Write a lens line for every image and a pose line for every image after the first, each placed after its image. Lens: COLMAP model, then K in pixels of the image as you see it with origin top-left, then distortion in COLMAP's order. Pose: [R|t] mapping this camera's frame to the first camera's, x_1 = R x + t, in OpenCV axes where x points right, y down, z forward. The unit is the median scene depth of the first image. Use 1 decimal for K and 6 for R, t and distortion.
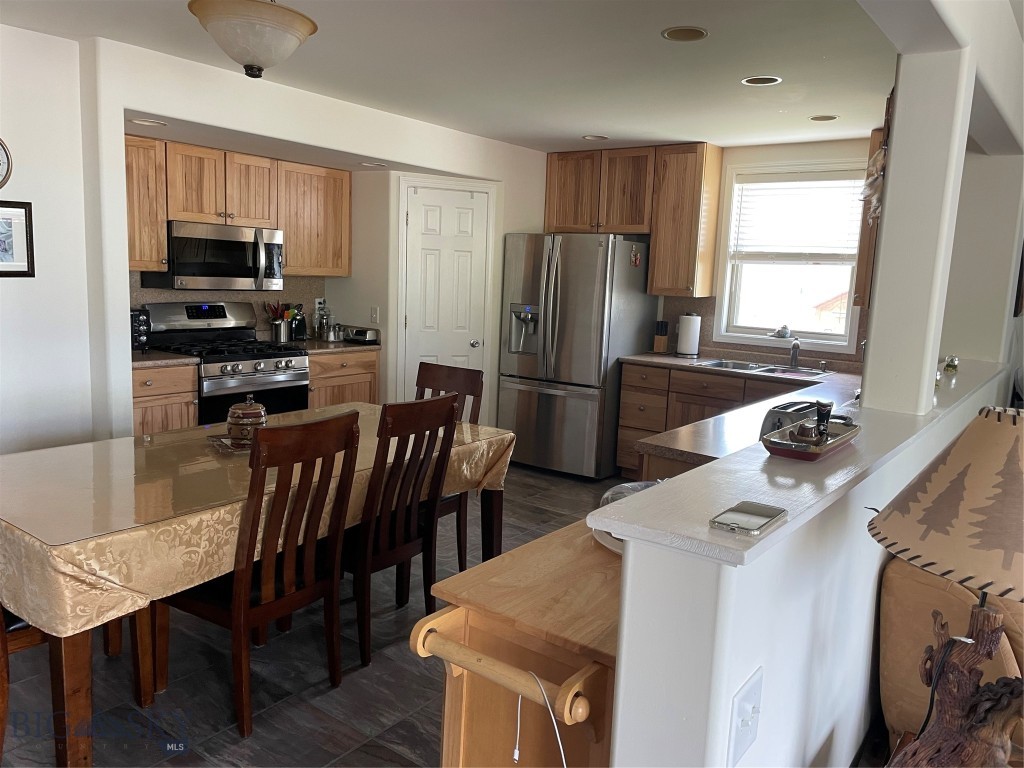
lens RADIAL K [[790.3, 0, 519.2], [0, 790.3, 384.7], [0, 0, 1]] dist [0.040578, -0.070517]
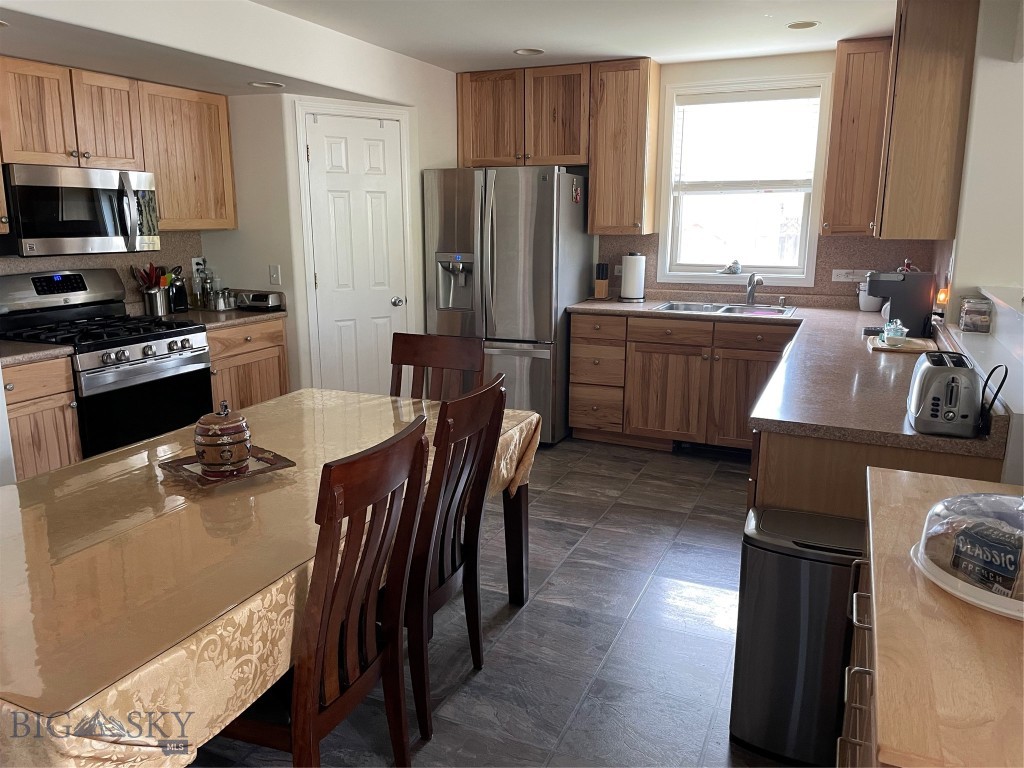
lens RADIAL K [[790.3, 0, 510.3], [0, 790.3, 389.4], [0, 0, 1]] dist [0.040578, -0.070517]
pose [[0.972433, -0.089648, 0.215260, -0.137682], [0.072851, 0.993735, 0.084752, -0.022715], [-0.221509, -0.066733, 0.972872, 0.142379]]
